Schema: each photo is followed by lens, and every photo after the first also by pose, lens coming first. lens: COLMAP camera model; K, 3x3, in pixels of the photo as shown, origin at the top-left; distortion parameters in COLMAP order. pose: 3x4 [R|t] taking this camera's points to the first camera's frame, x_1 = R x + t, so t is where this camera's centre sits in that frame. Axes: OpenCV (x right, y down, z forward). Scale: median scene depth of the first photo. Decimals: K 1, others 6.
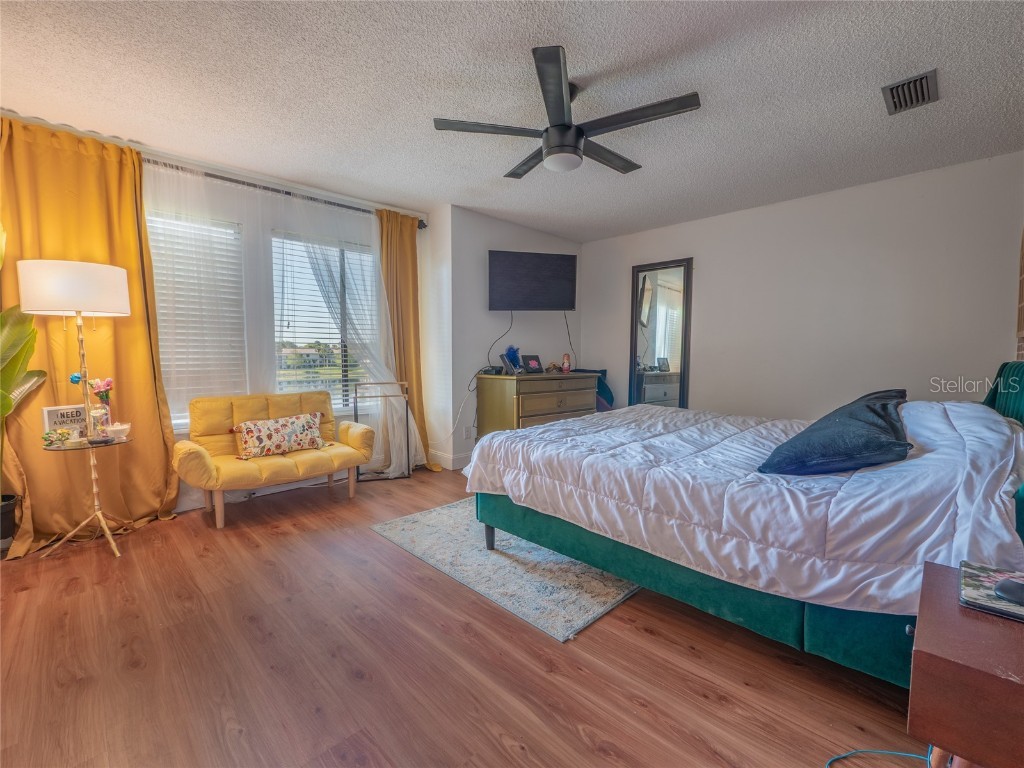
lens RADIAL K [[448.4, 0, 521.9], [0, 448.4, 381.0], [0, 0, 1]] dist [0.000684, 0.000611]
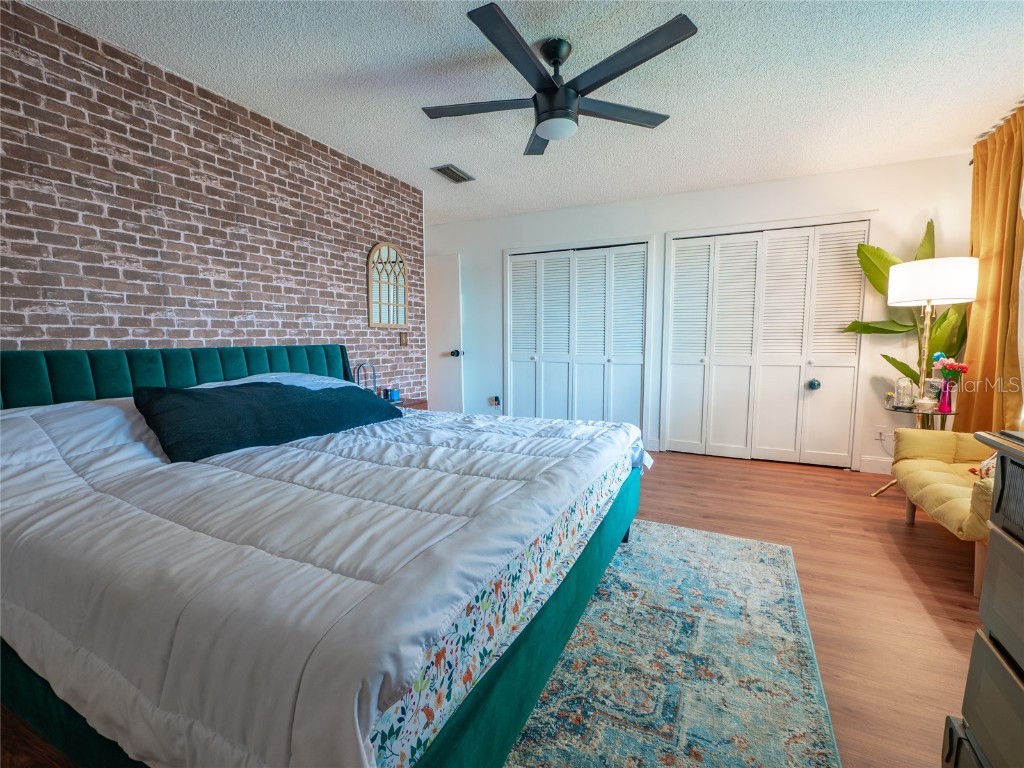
lens RADIAL K [[448.4, 0, 521.9], [0, 448.4, 381.0], [0, 0, 1]] dist [0.000684, 0.000611]
pose [[-0.944431, 0.029870, -0.327348, 0.442398], [-0.020404, 0.988615, 0.149076, -0.100092], [0.328075, 0.147471, -0.933070, 1.797531]]
